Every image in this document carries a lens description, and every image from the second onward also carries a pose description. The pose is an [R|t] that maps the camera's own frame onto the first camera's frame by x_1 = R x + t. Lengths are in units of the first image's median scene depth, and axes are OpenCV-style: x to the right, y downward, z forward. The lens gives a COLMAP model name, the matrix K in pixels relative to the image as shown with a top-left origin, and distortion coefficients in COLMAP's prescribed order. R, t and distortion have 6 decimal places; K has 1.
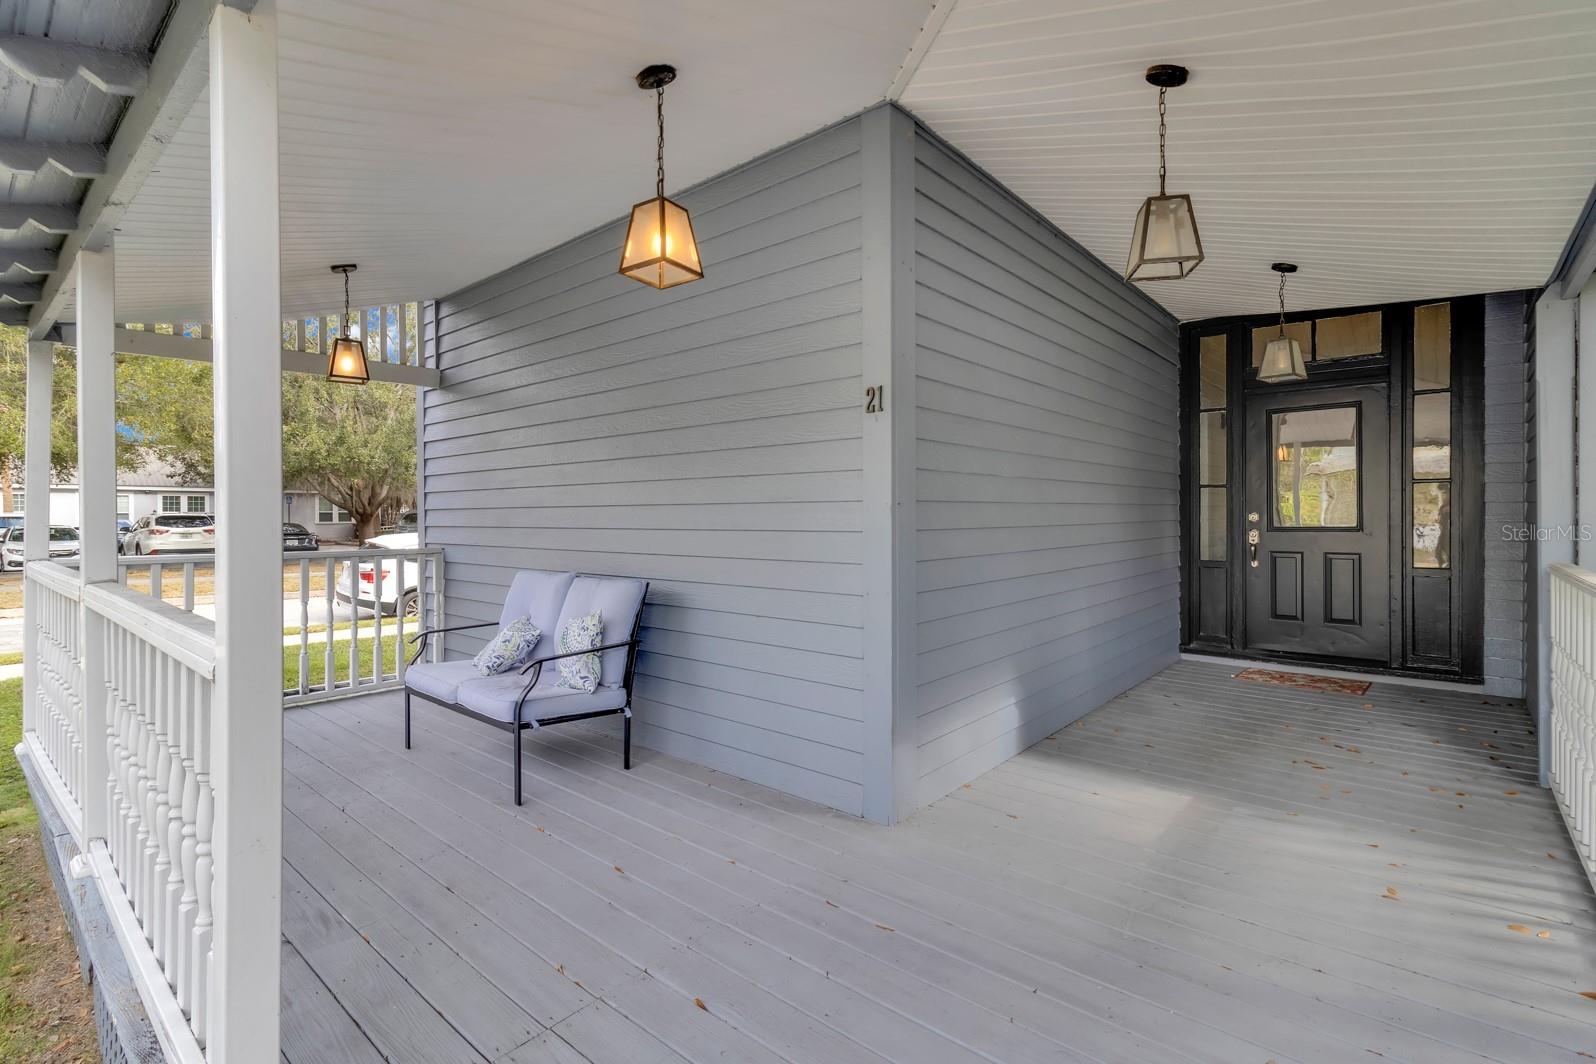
lens RADIAL K [[740.7, 0, 792.9], [0, 740.7, 520.5], [0, 0, 1]] dist [0.000506, -0.000427]
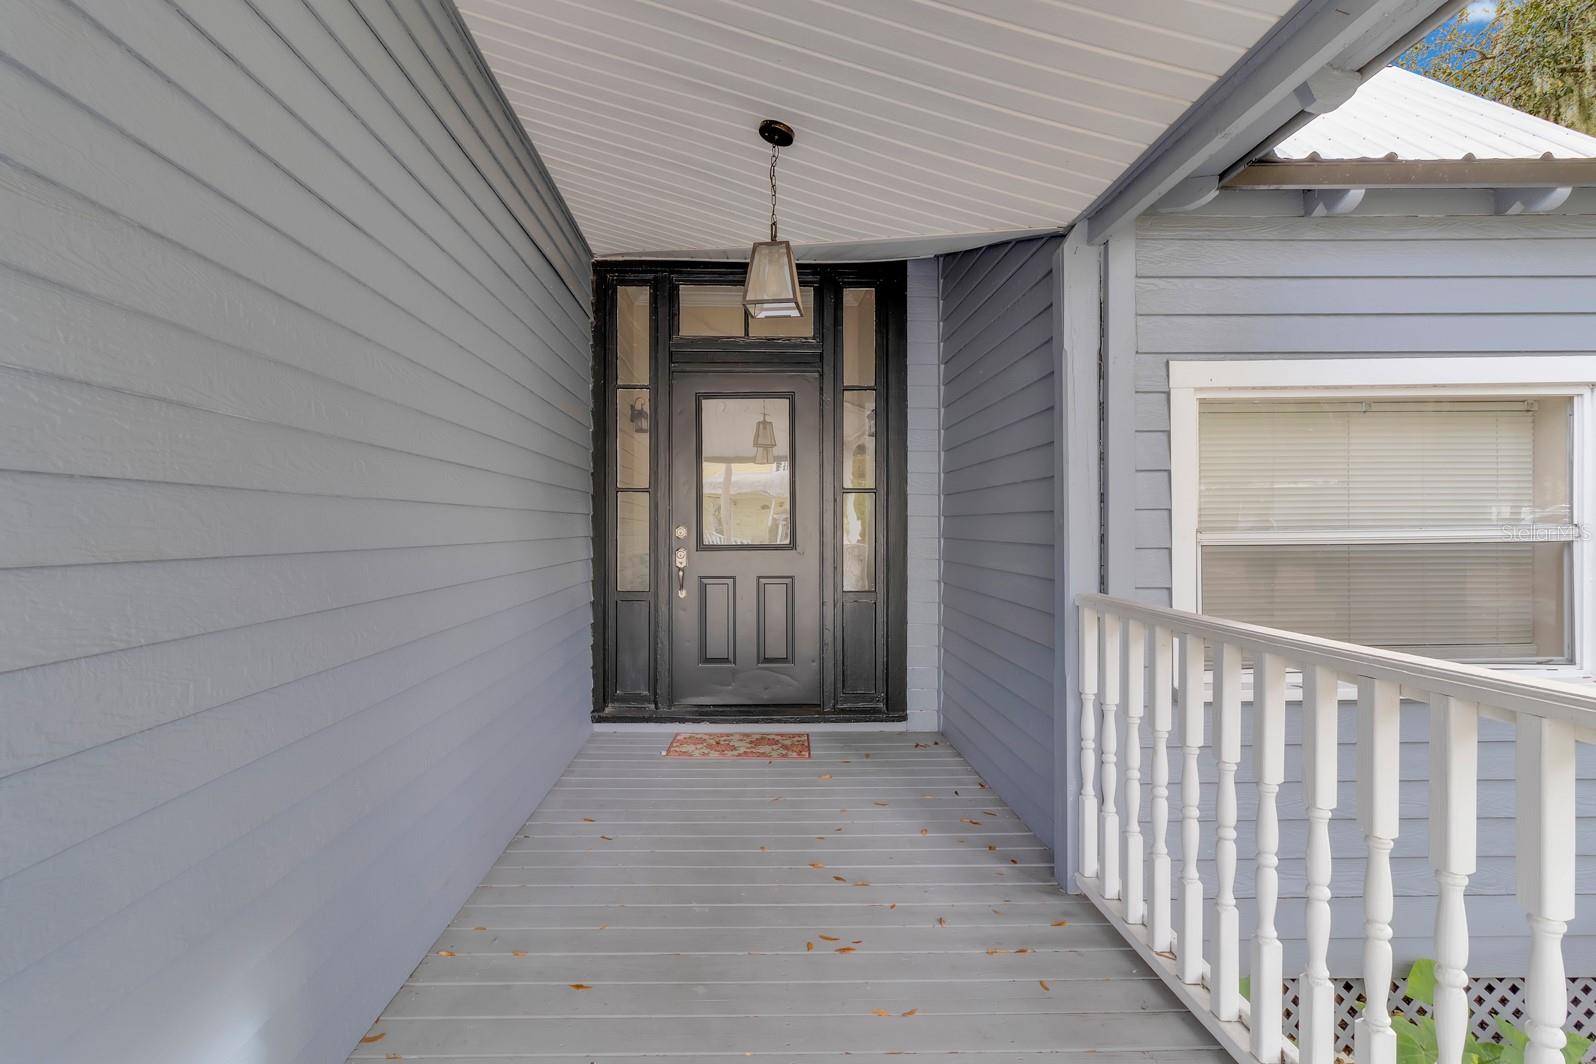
lens RADIAL K [[821.8, 0, 798.0], [0, 821.8, 532.0], [0, 0, 1]] dist [-0.000703, 0.000252]
pose [[0.721817, 0.003700, 0.692074, 0.134206], [-0.000118, 0.999986, -0.005224, -0.000487], [-0.692084, 0.003689, 0.721807, 0.330920]]
